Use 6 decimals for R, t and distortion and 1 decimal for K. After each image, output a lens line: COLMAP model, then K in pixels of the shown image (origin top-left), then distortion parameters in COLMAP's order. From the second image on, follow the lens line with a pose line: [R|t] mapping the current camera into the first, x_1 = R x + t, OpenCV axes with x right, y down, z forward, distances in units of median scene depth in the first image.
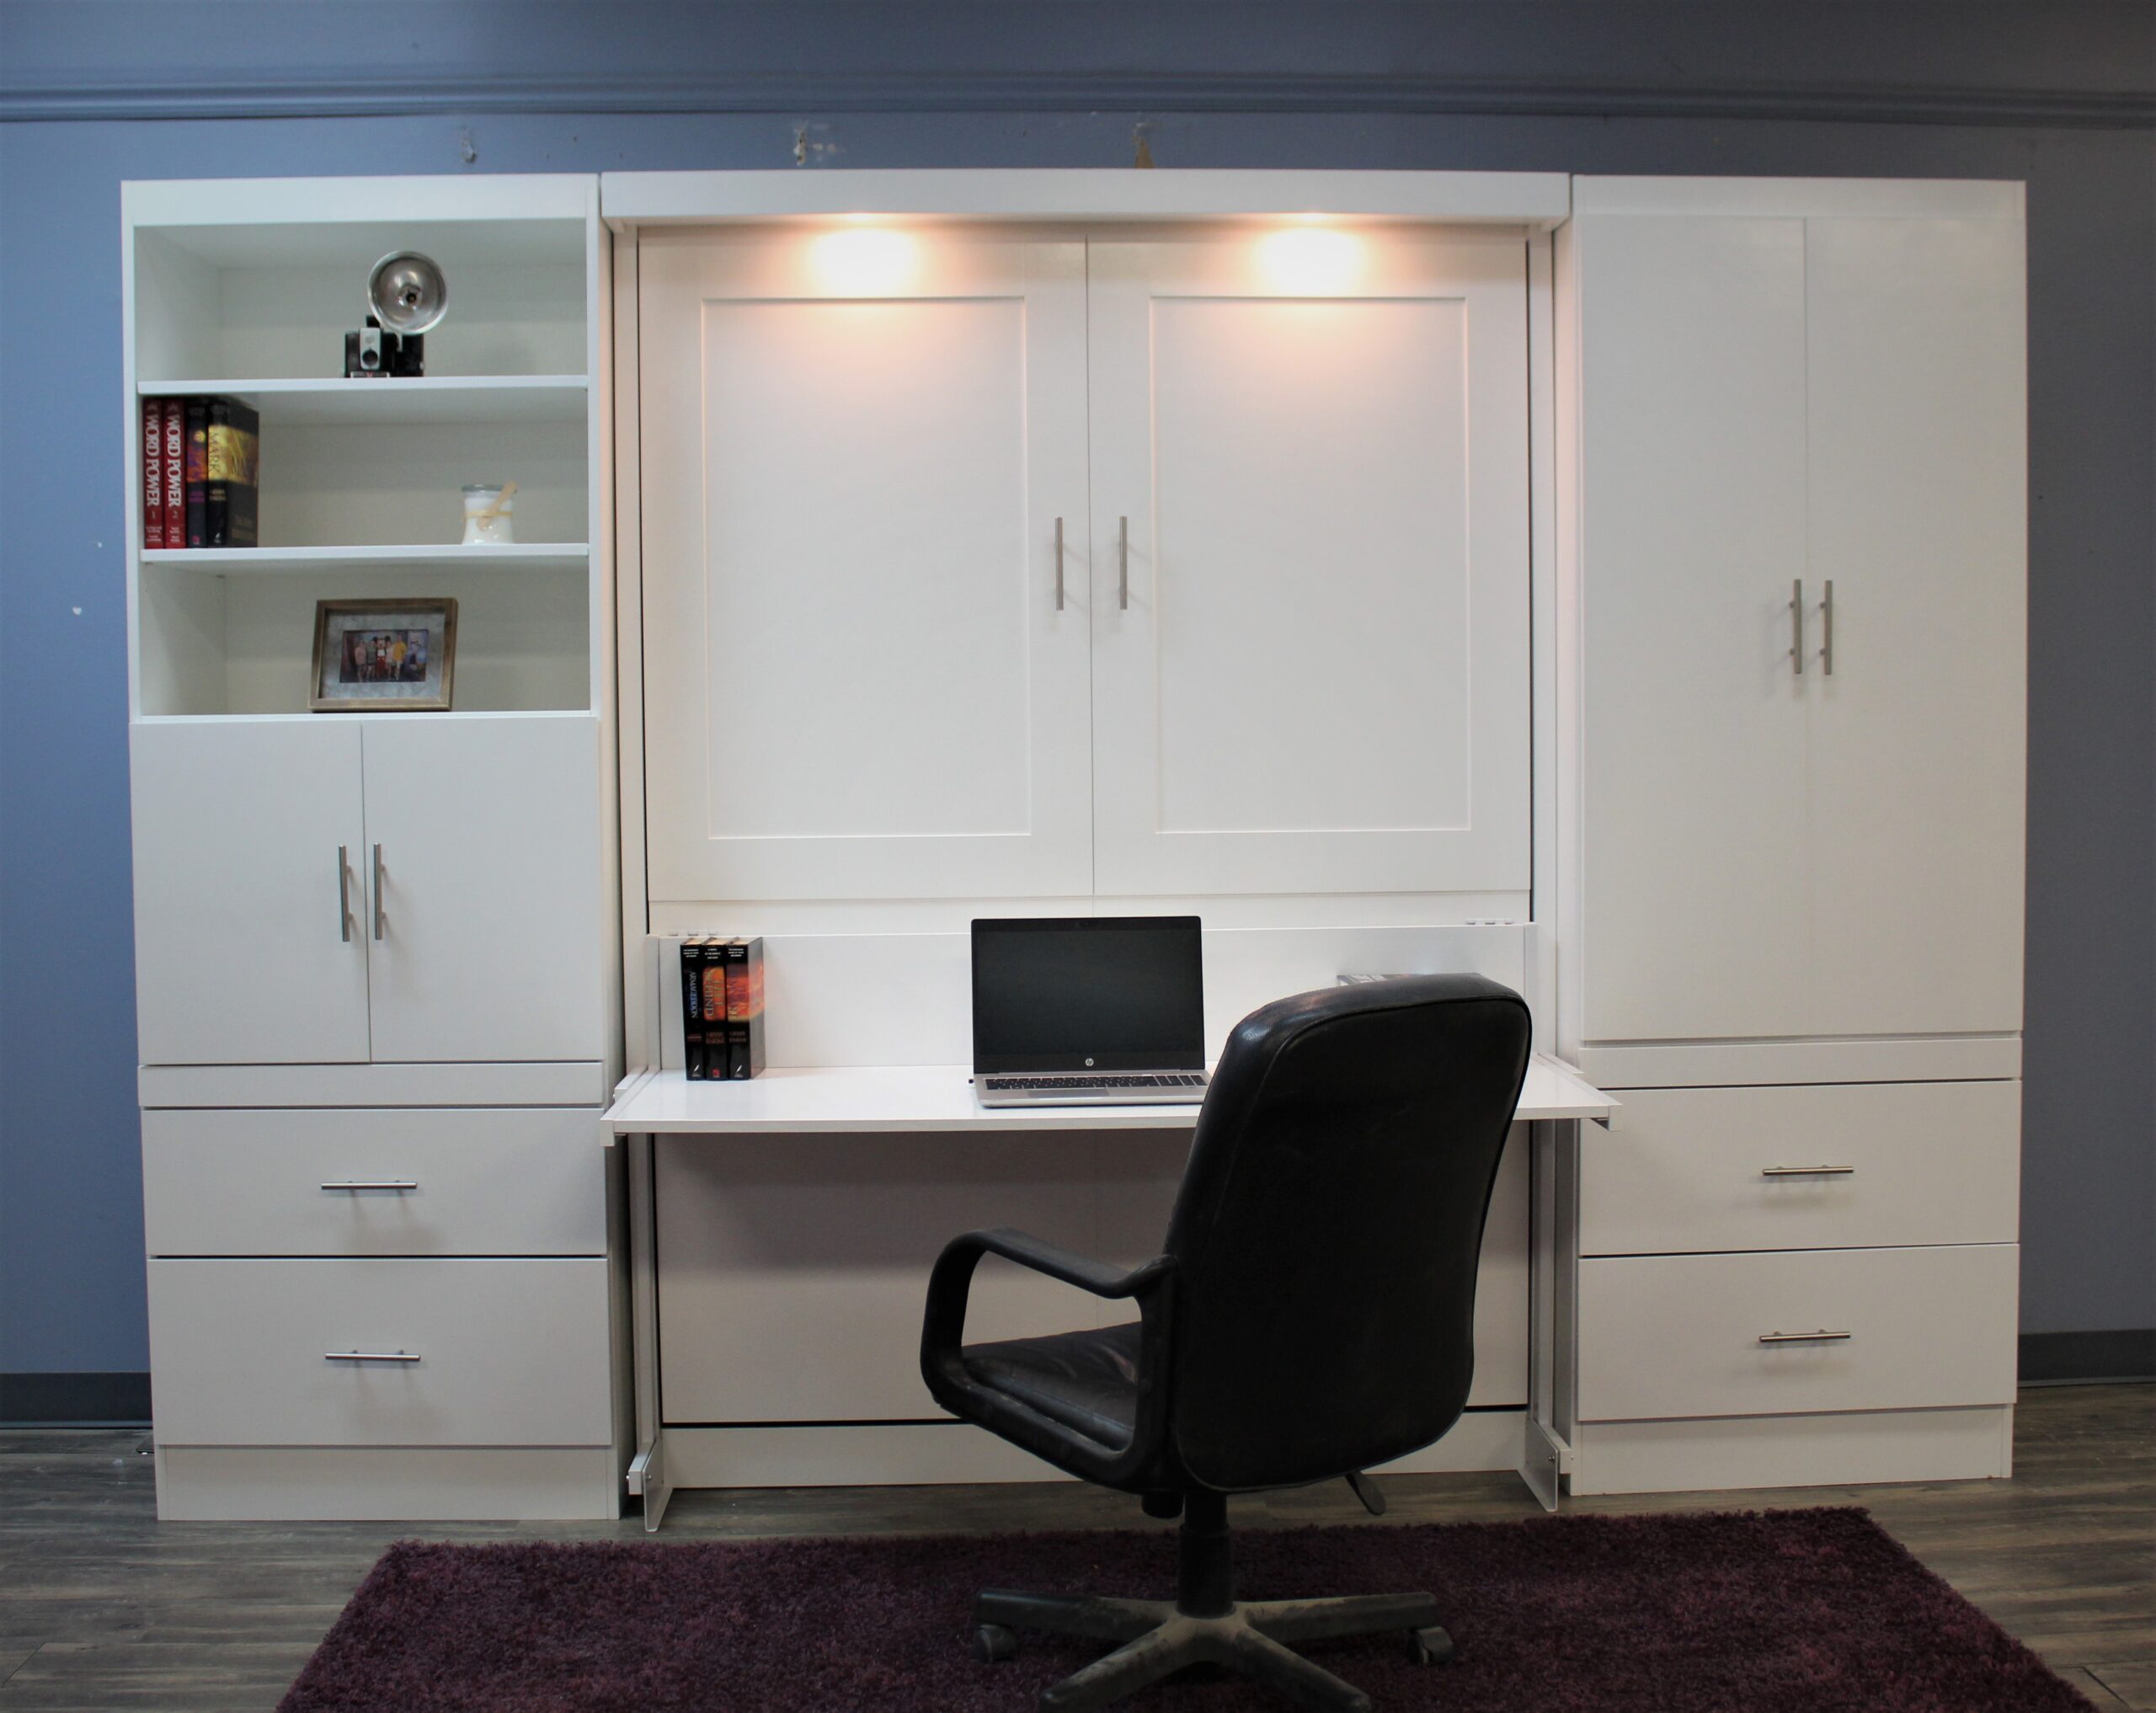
lens RADIAL K [[2475.8, 0, 1019.7], [0, 2475.8, 833.2], [0, 0, 1]] dist [-0.081039, 0.000000]
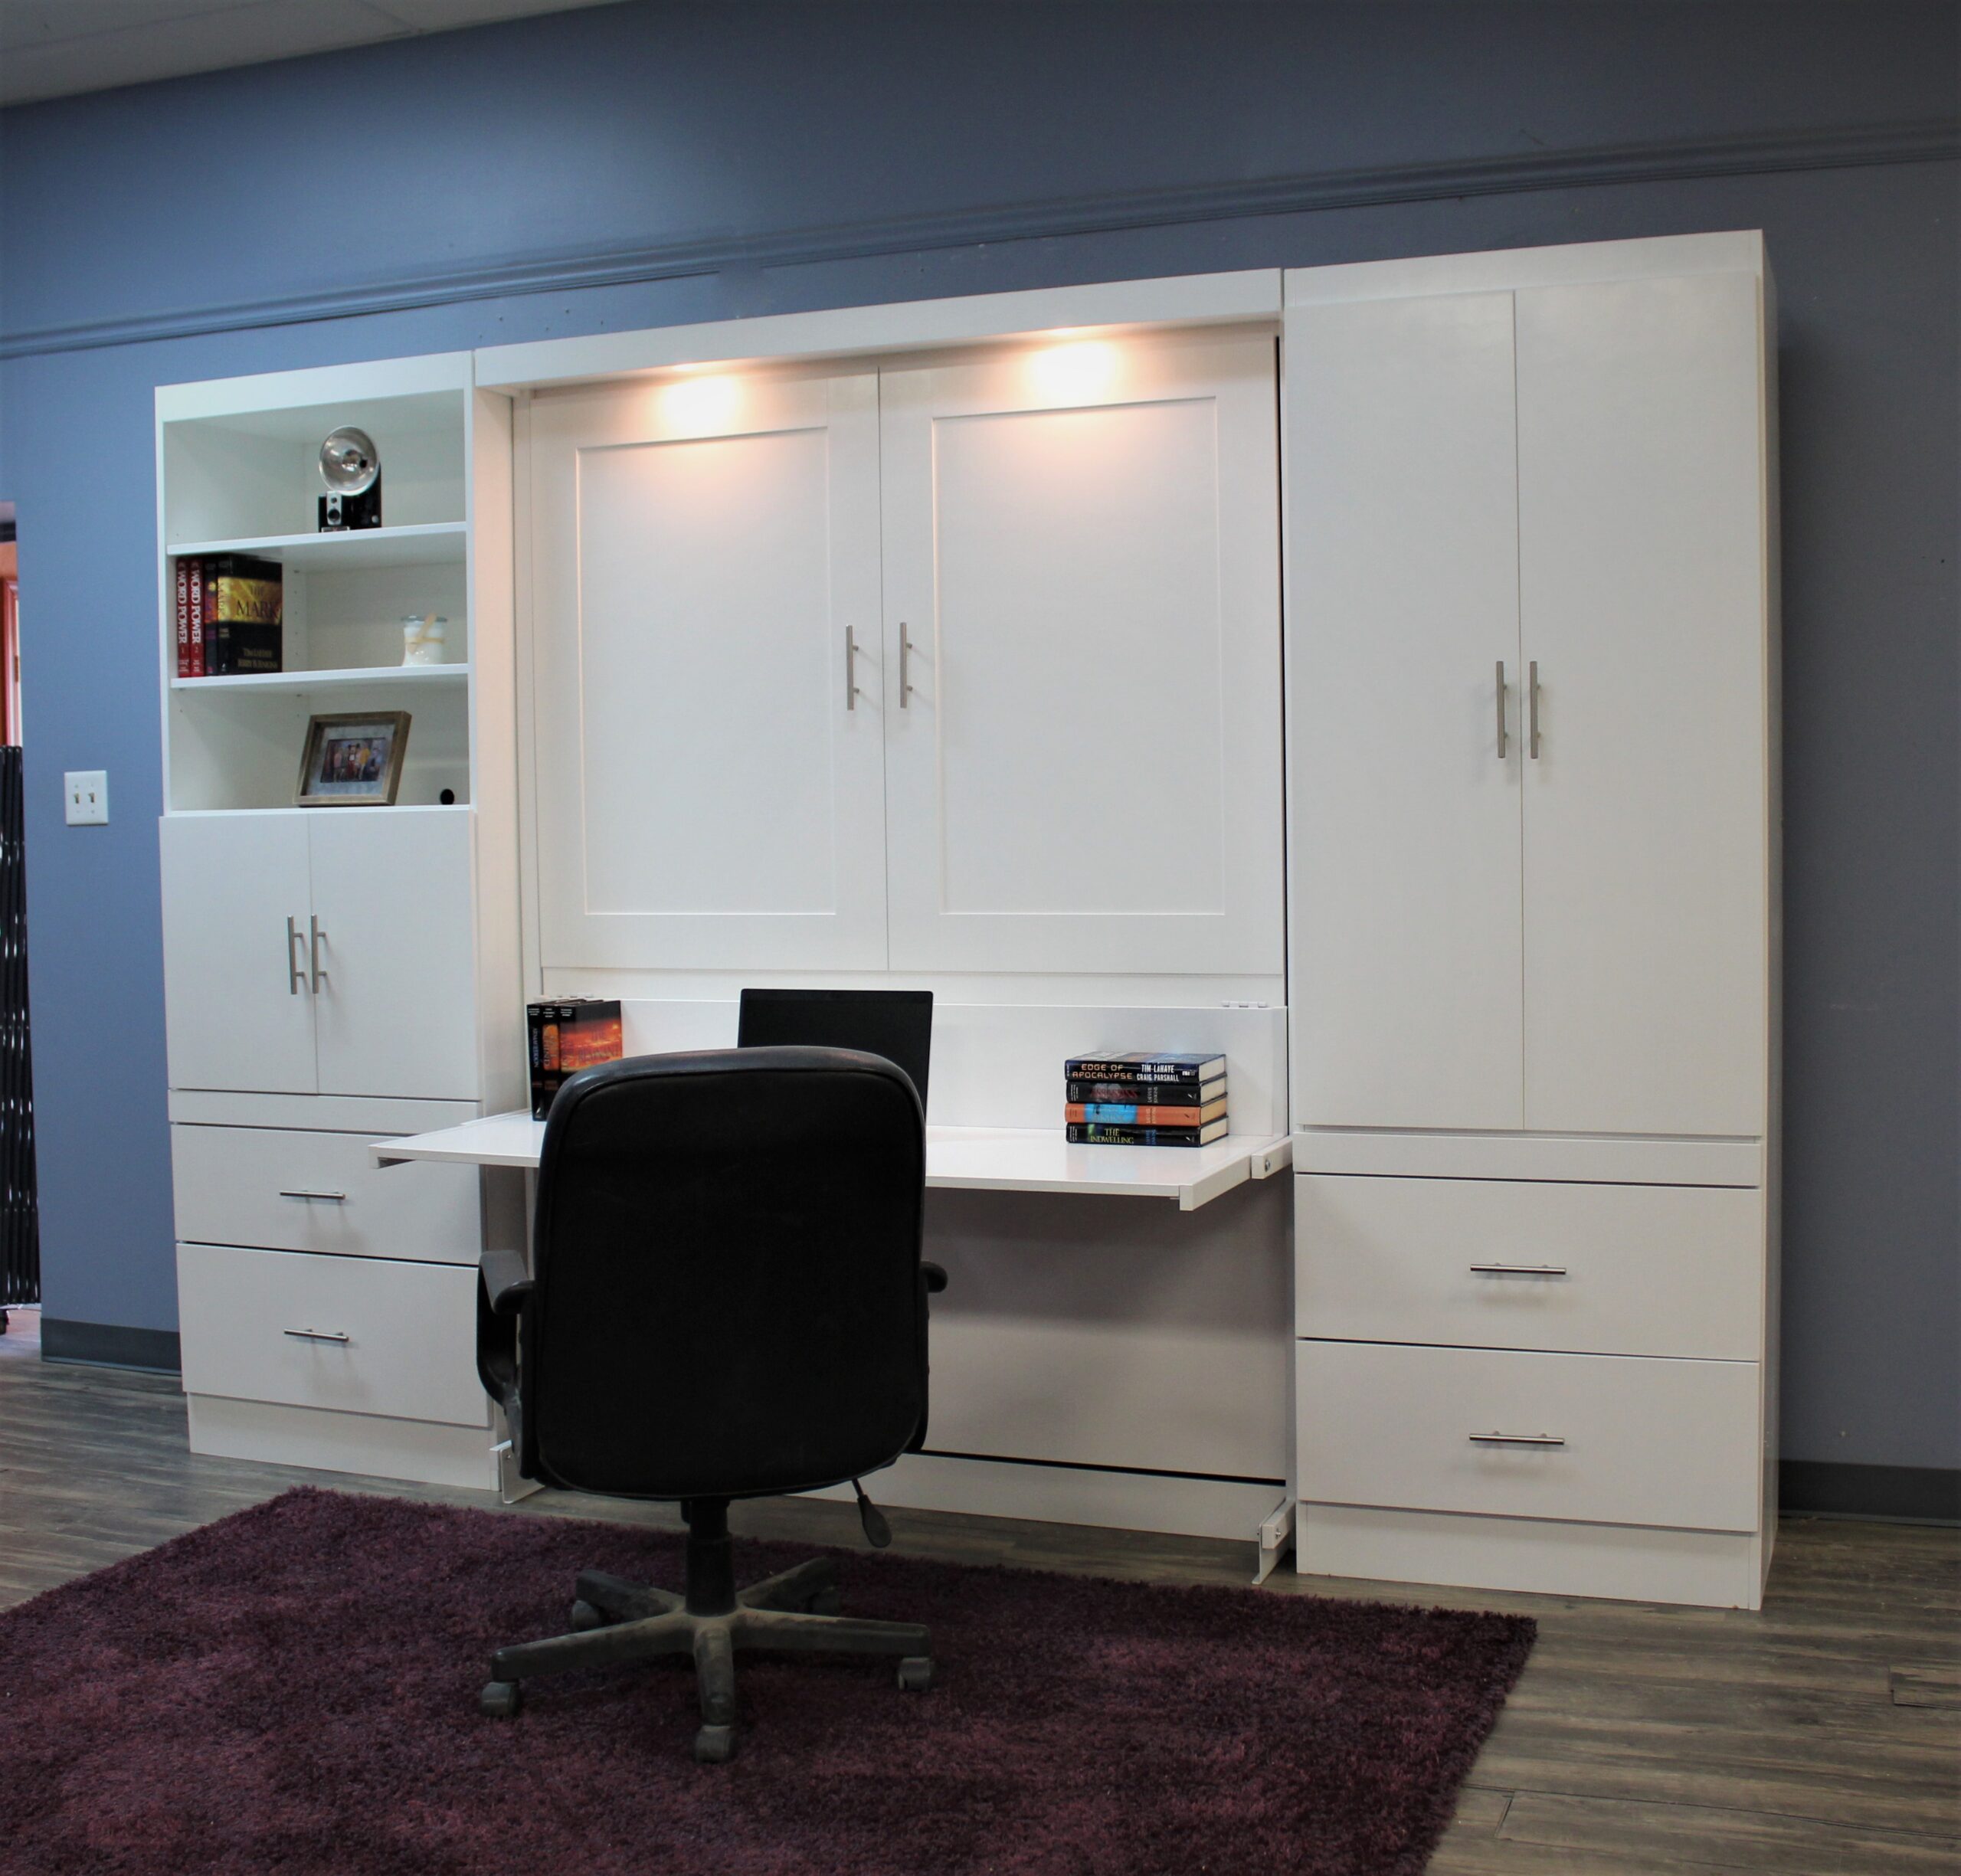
lens RADIAL K [[2415.2, 0, 1018.1], [0, 2415.2, 922.9], [0, 0, 1]] dist [-0.113006, 0.000000]
pose [[0.918937, 0.013593, -0.394170, 0.511668], [-0.011719, 0.999906, 0.007160, -0.004197], [0.394230, -0.001960, 0.919010, 0.047077]]
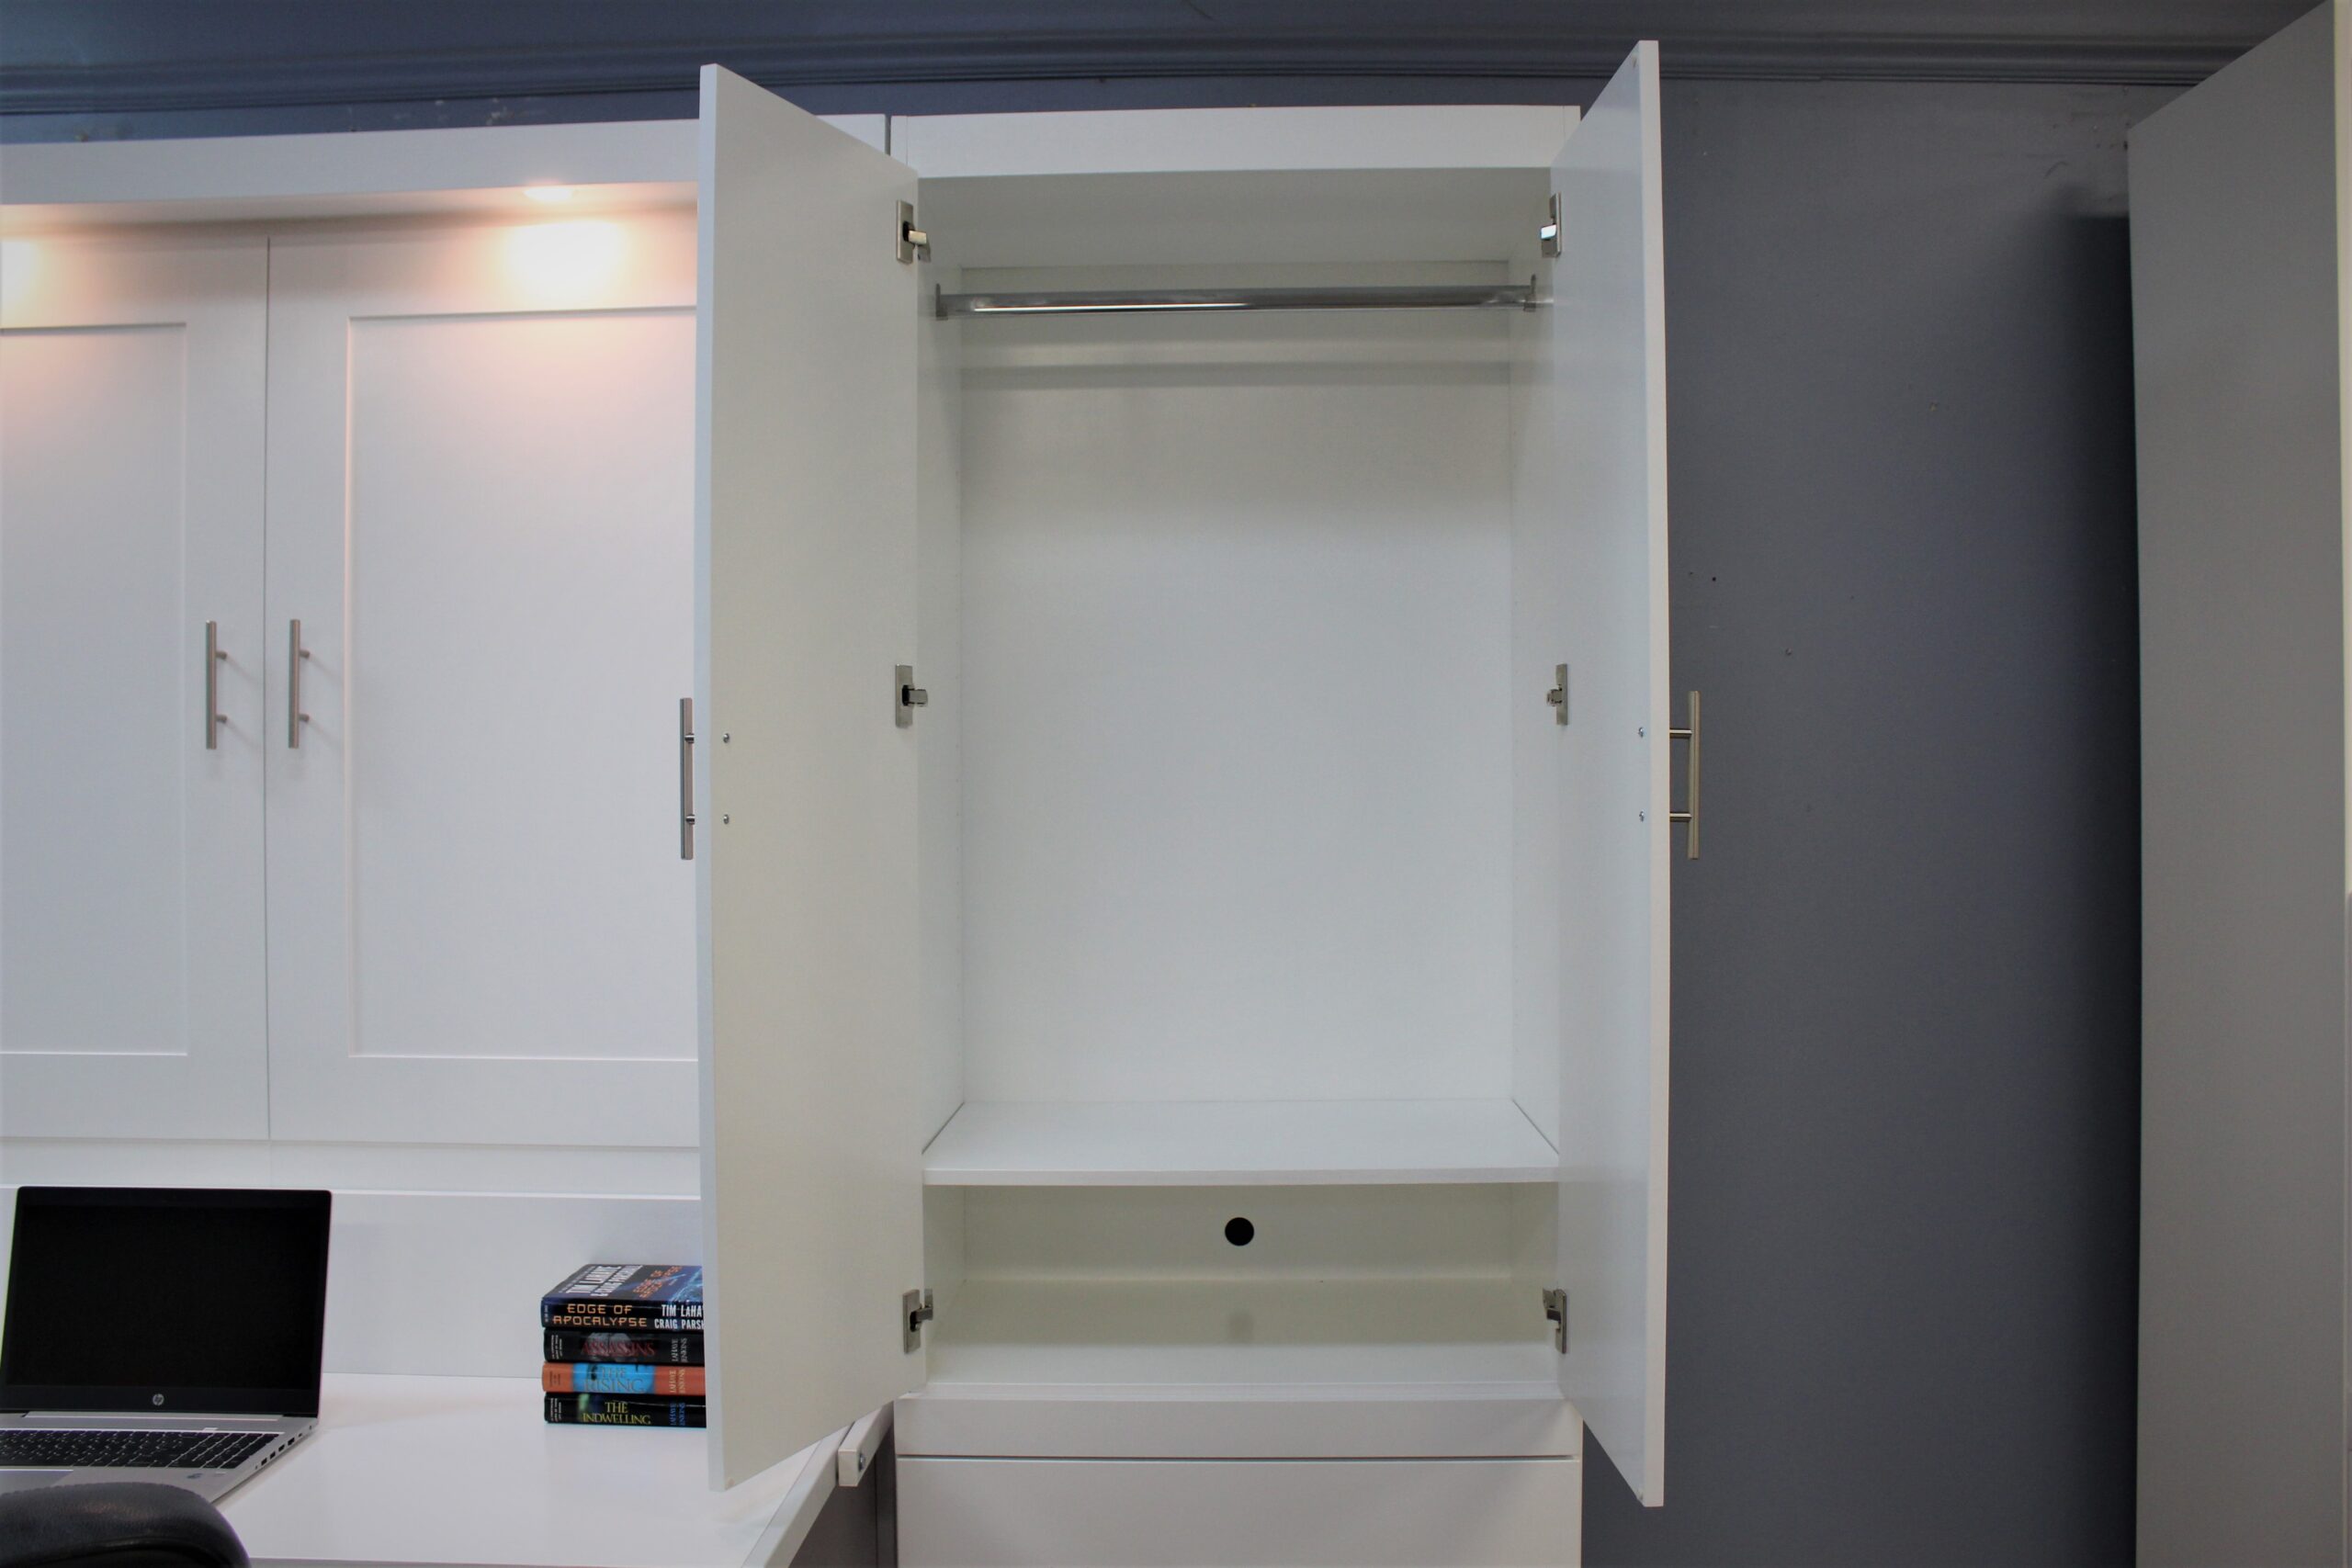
lens RADIAL K [[2023.7, 0, 1174.4], [0, 2023.7, 804.2], [0, 0, 1]] dist [-0.140795, 0.114684]
pose [[0.996671, 0.005464, -0.081347, 0.346976], [-0.008794, 0.999135, -0.040638, -0.053399], [0.081055, 0.041218, 0.995857, 0.454456]]
